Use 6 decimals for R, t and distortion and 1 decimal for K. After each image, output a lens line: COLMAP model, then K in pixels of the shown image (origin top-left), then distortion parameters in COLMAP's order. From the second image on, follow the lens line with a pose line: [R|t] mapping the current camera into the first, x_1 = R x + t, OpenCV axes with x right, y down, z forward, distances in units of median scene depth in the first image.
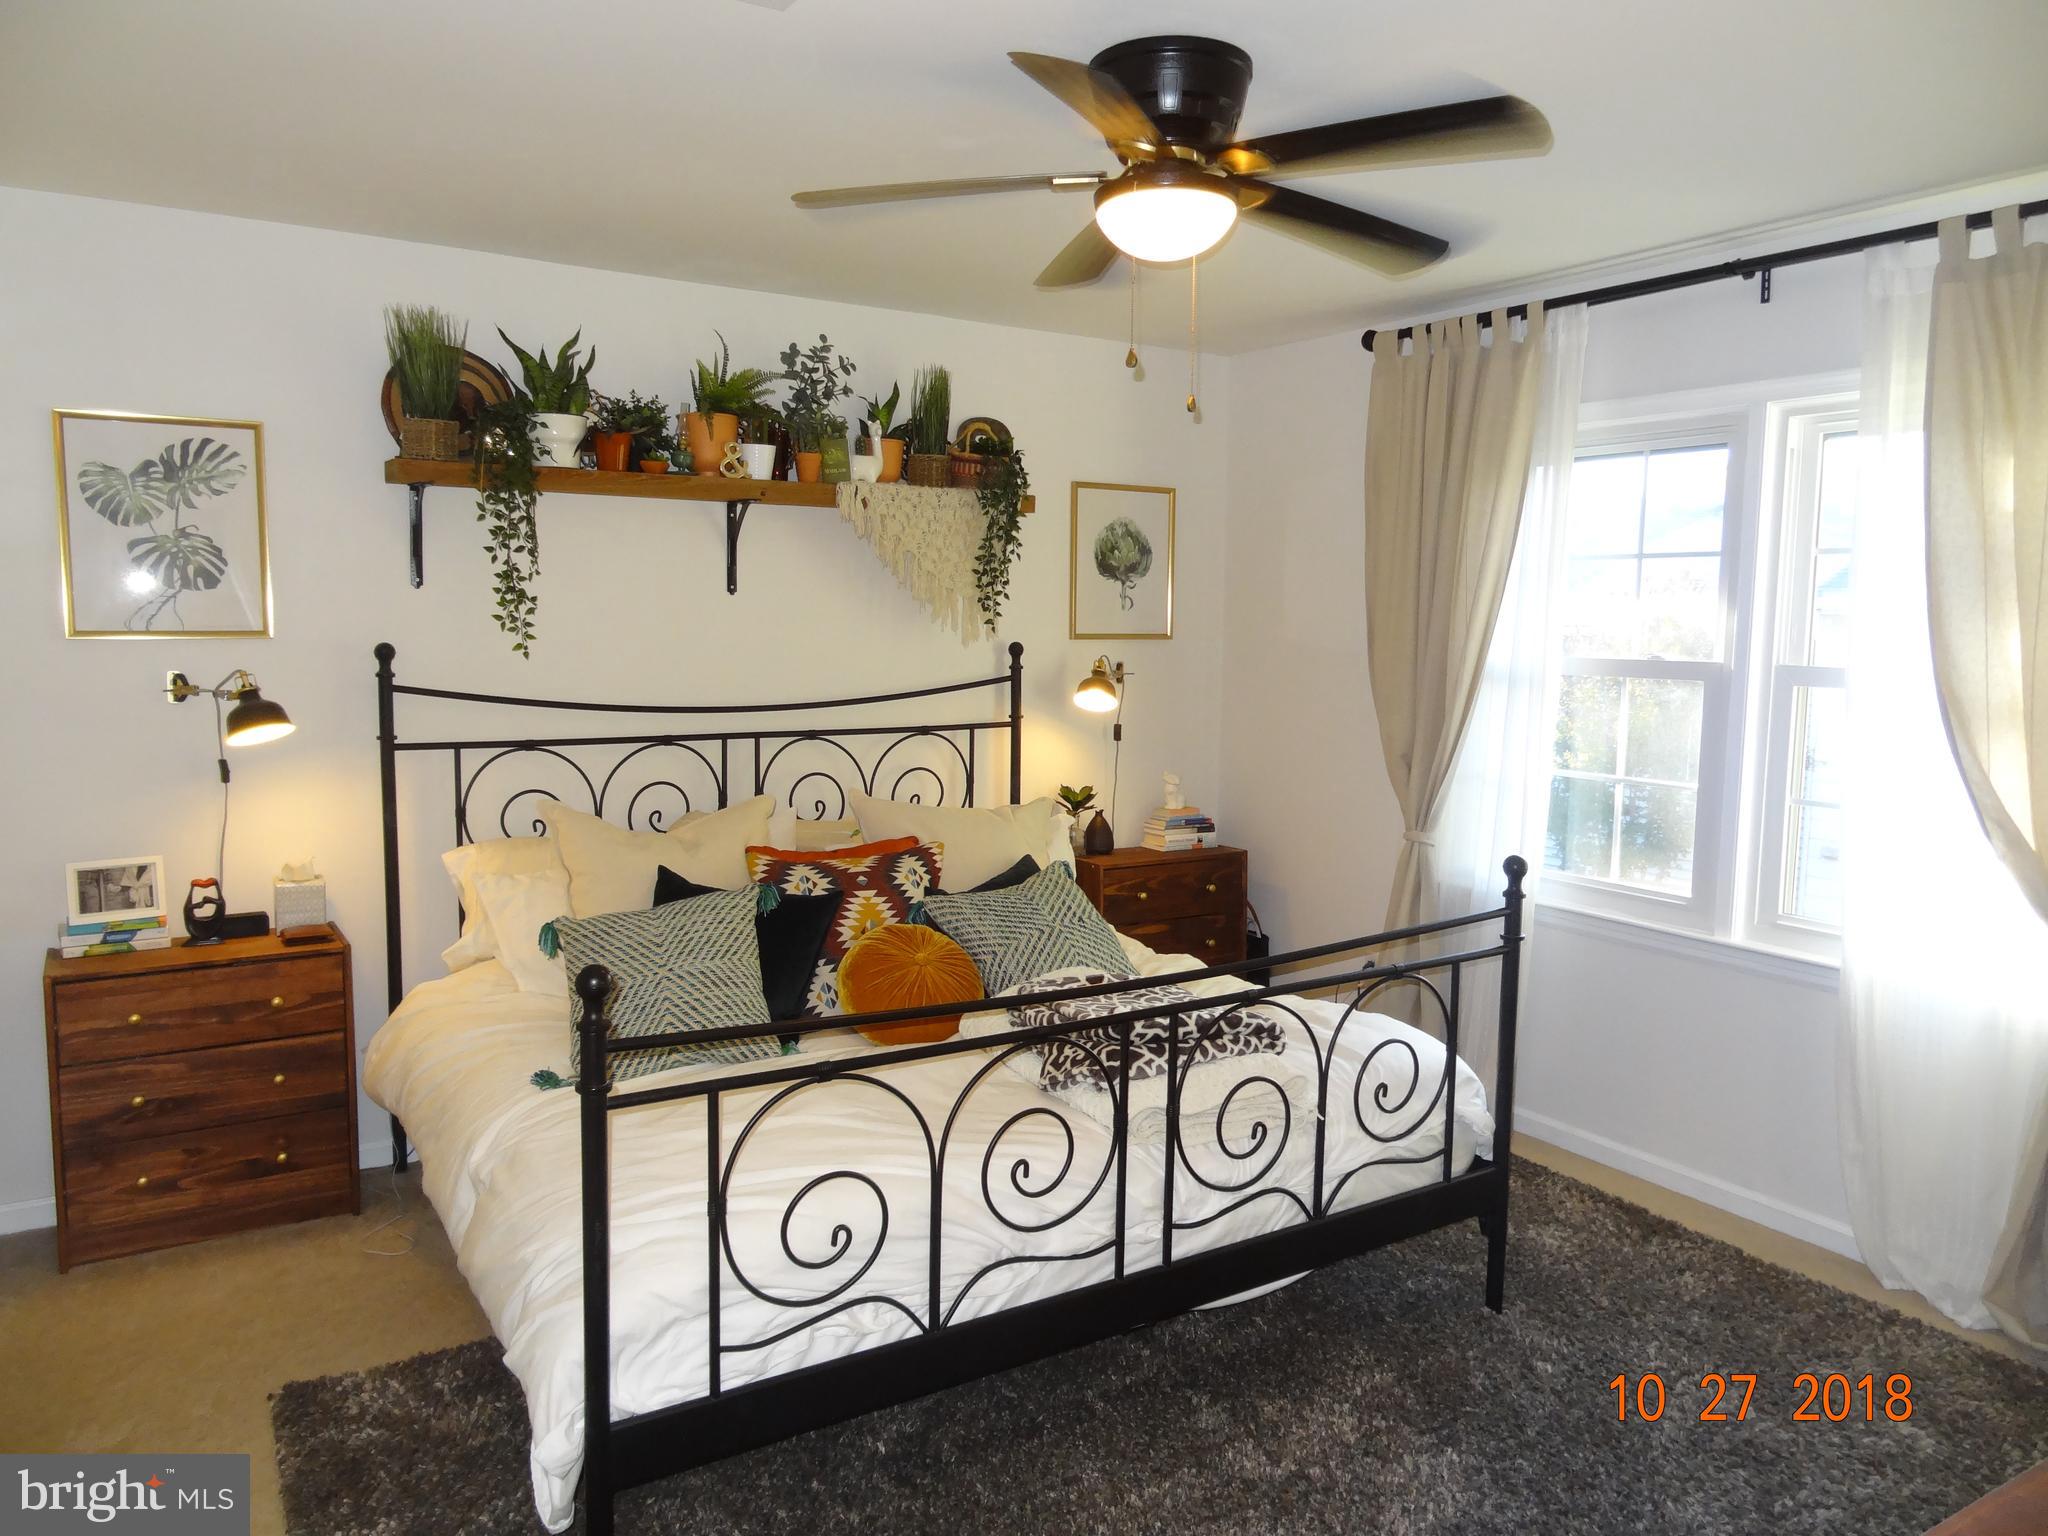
lens RADIAL K [[1423.3, 0, 1027.6], [0, 1423.3, 756.6], [0, 0, 1]] dist [-0.001757, 0.002346]
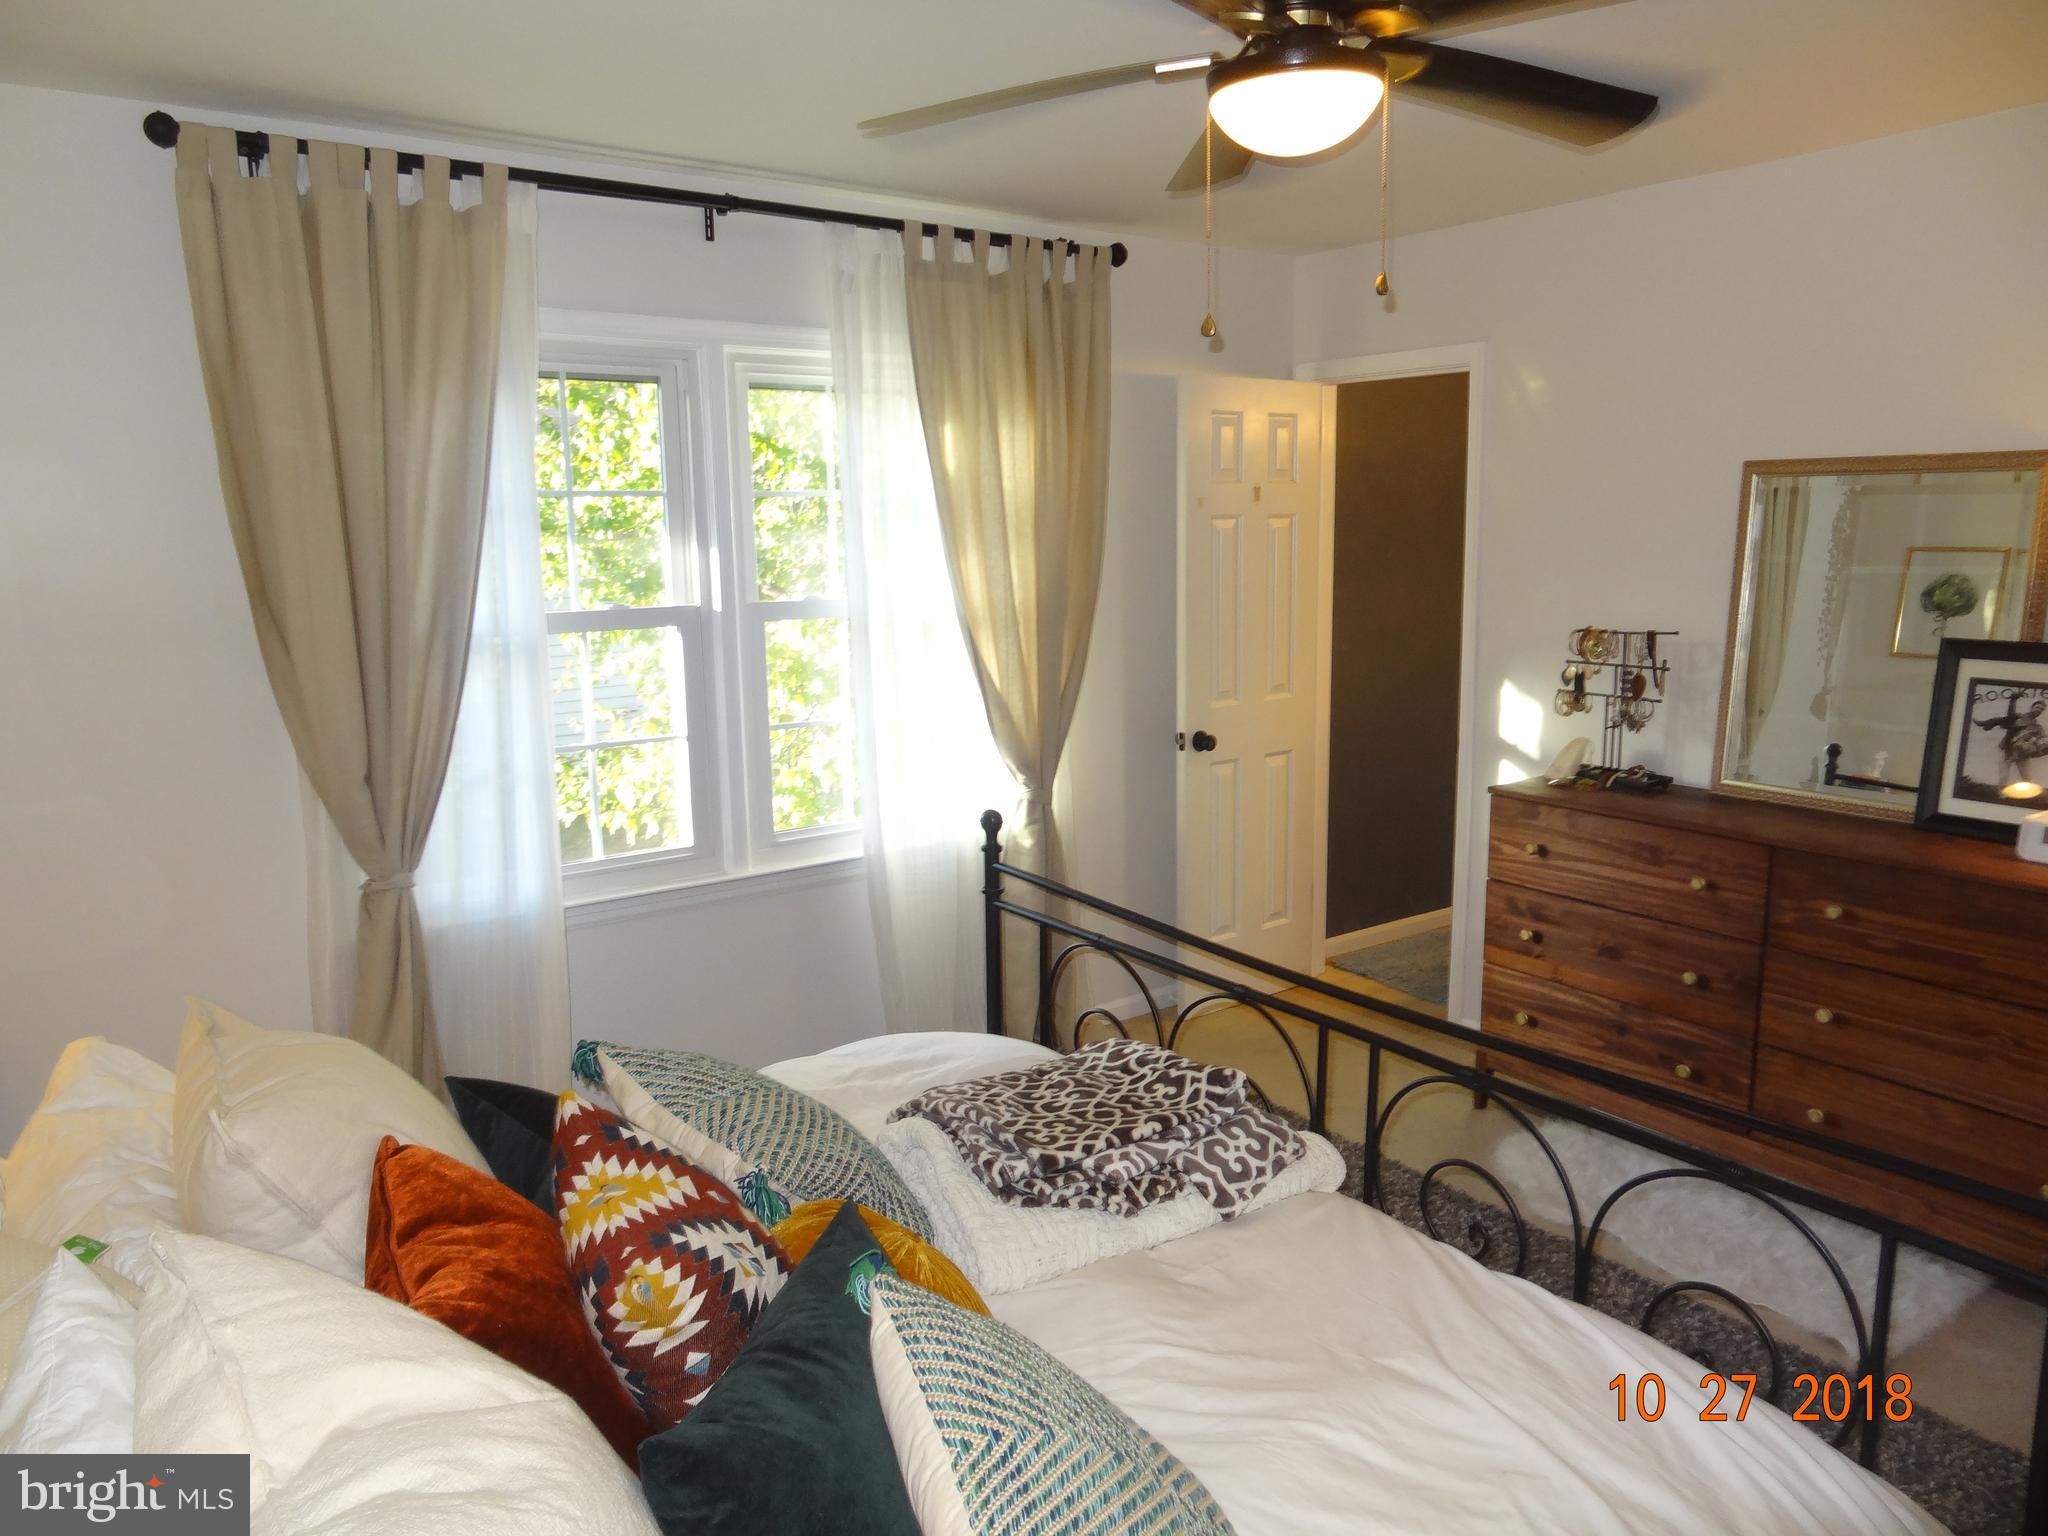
lens RADIAL K [[1423.3, 0, 1027.6], [0, 1423.3, 756.6], [0, 0, 1]] dist [-0.001757, 0.002346]
pose [[-0.045988, -0.168744, 0.984586, -0.521034], [0.115587, 0.978110, 0.173033, -0.110021], [-0.992232, 0.121763, -0.025477, 0.828291]]
